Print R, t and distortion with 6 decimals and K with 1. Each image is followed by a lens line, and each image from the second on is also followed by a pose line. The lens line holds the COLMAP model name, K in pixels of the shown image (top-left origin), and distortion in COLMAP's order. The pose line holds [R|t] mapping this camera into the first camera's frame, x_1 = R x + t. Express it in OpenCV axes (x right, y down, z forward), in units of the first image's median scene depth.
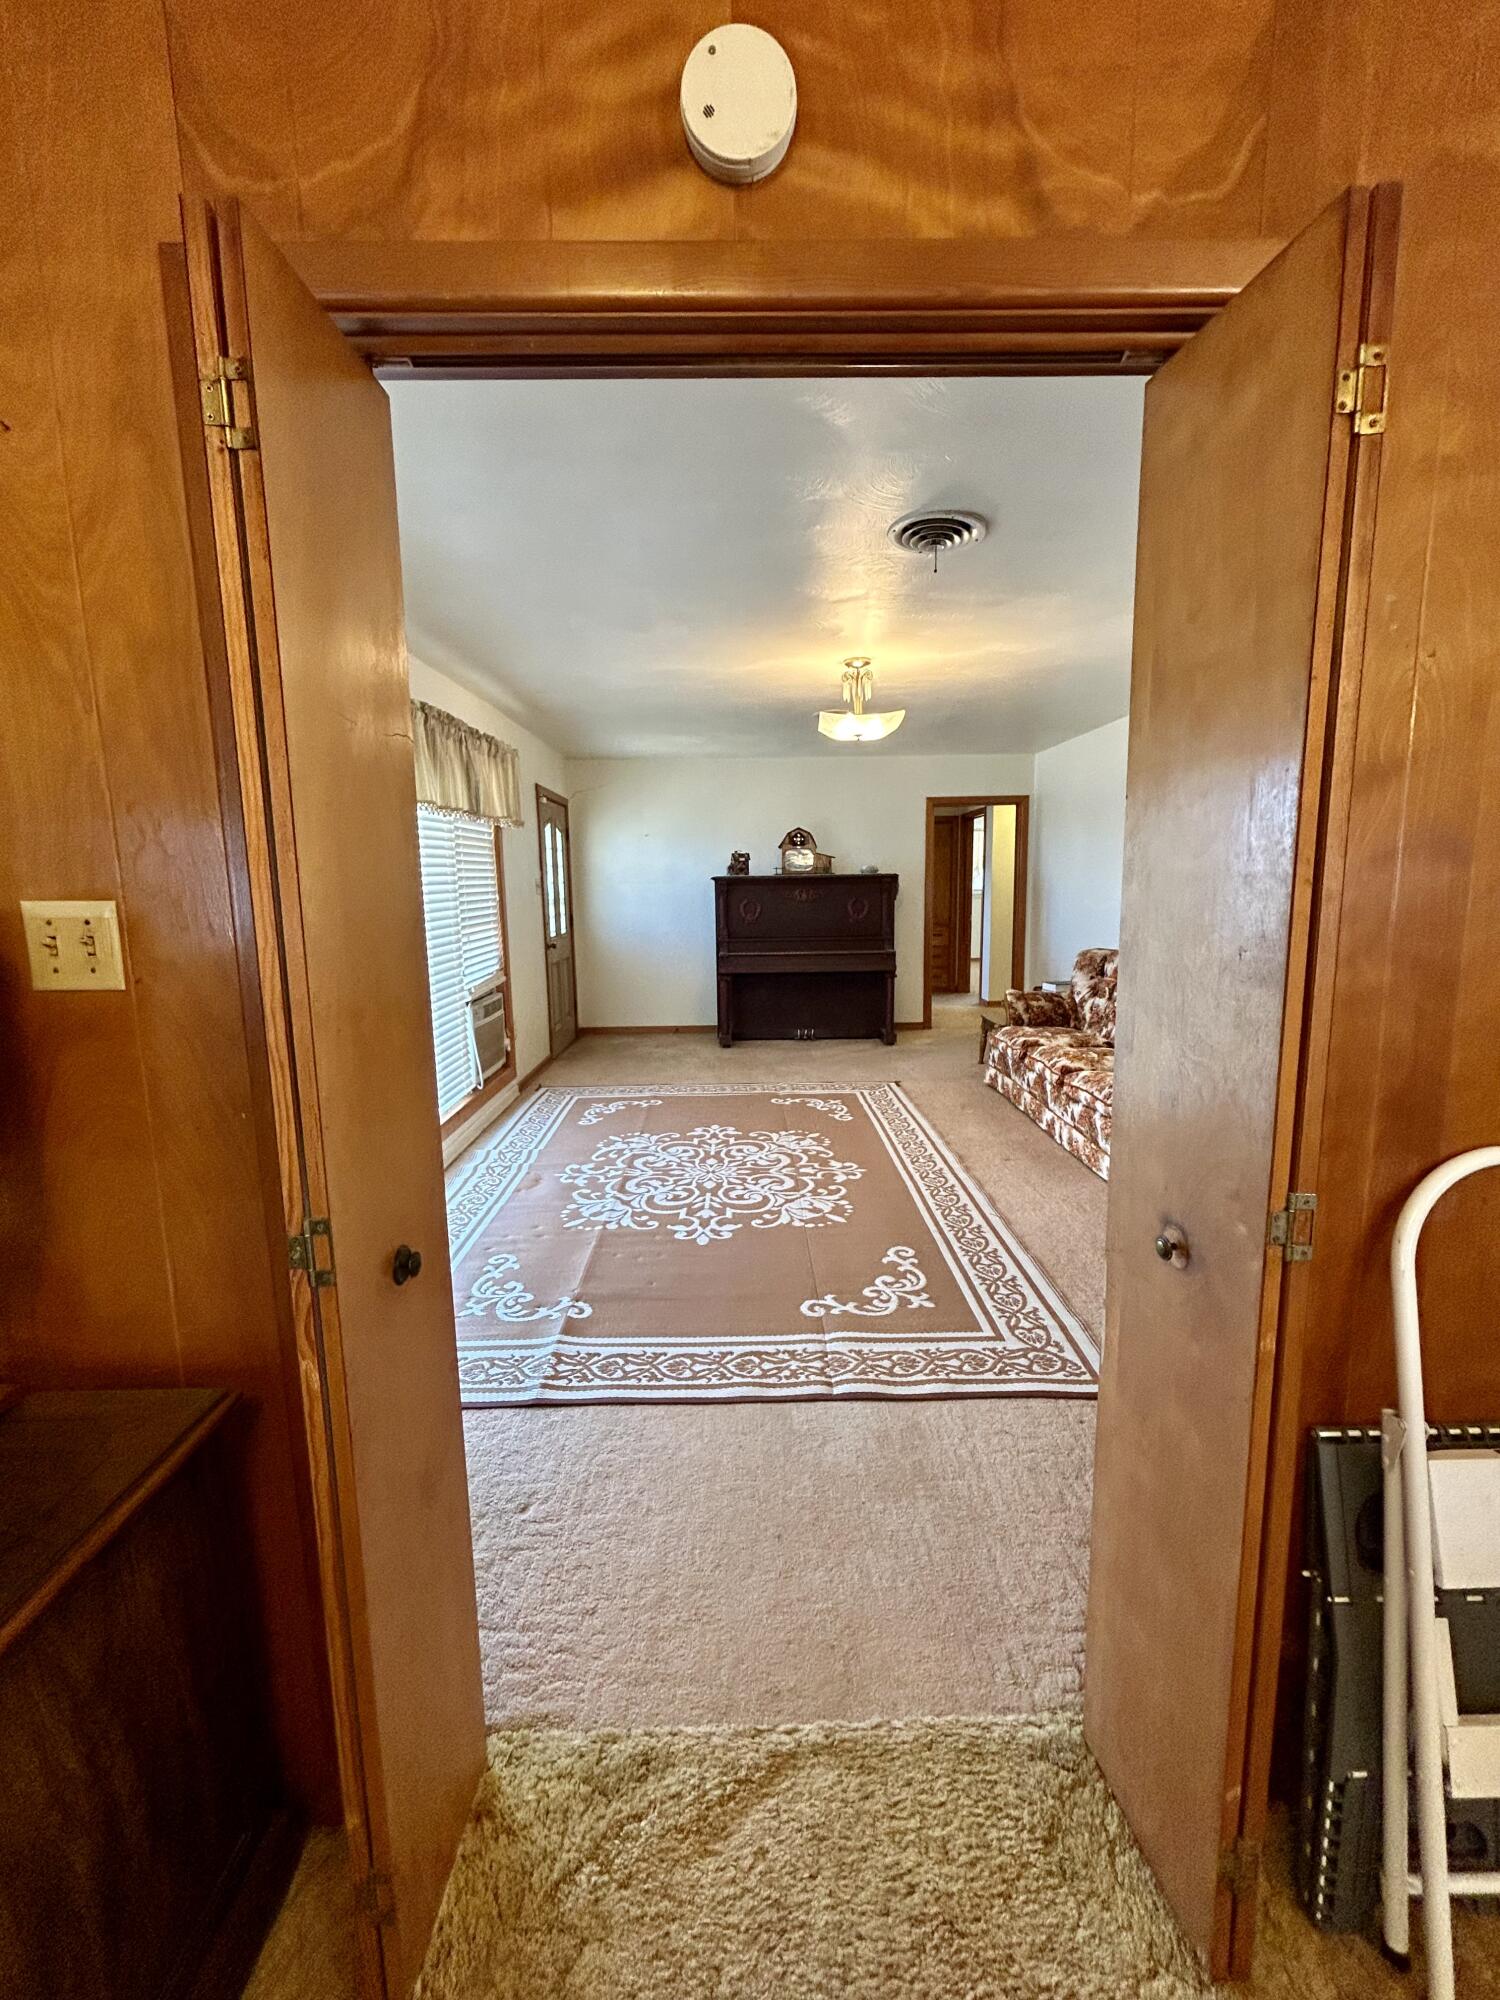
lens RADIAL K [[811.6, 0, 750.0], [0, 811.6, 1000.0], [0, 0, 1]] dist [-0.003142, 0.000038]
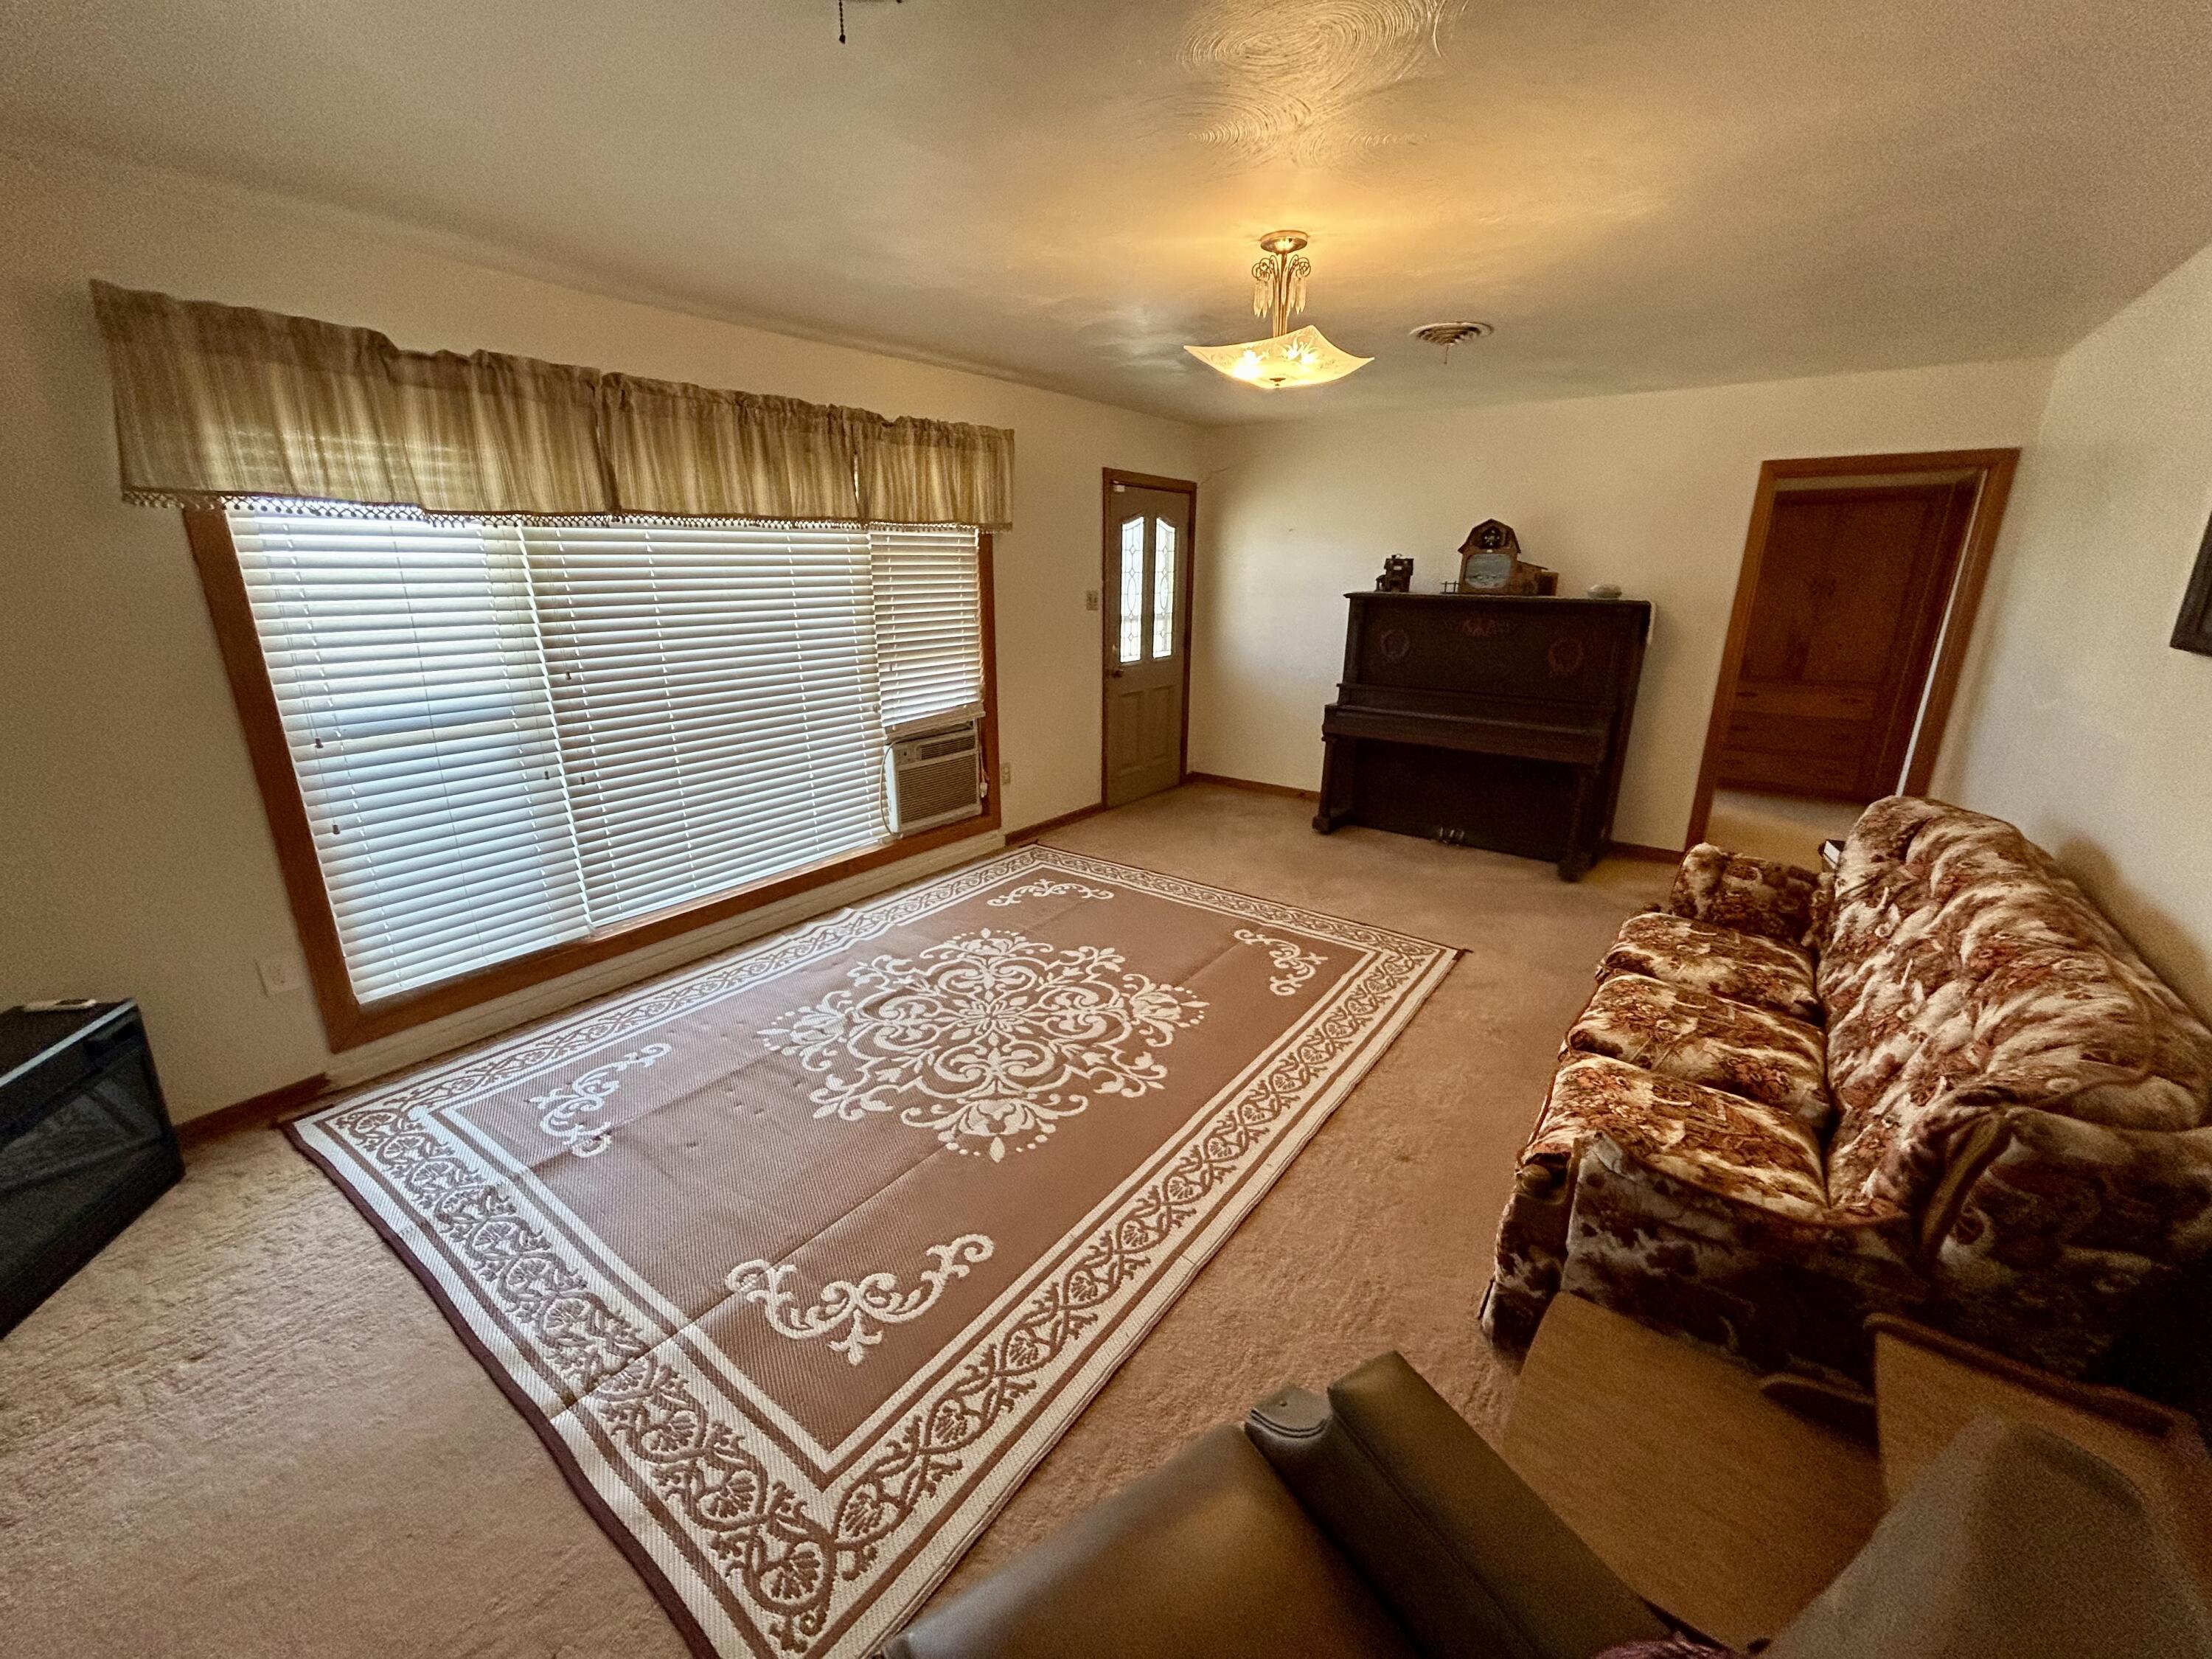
lens RADIAL K [[897.6, 0, 1106.0], [0, 897.6, 829.5], [0, 0, 1]] dist [-0.003142, 0.000038]
pose [[0.792403, 0.195457, -0.577836, 0.461007], [-0.108055, 0.977271, 0.182389, -0.116356], [0.600352, -0.082087, 0.795512, 0.390990]]
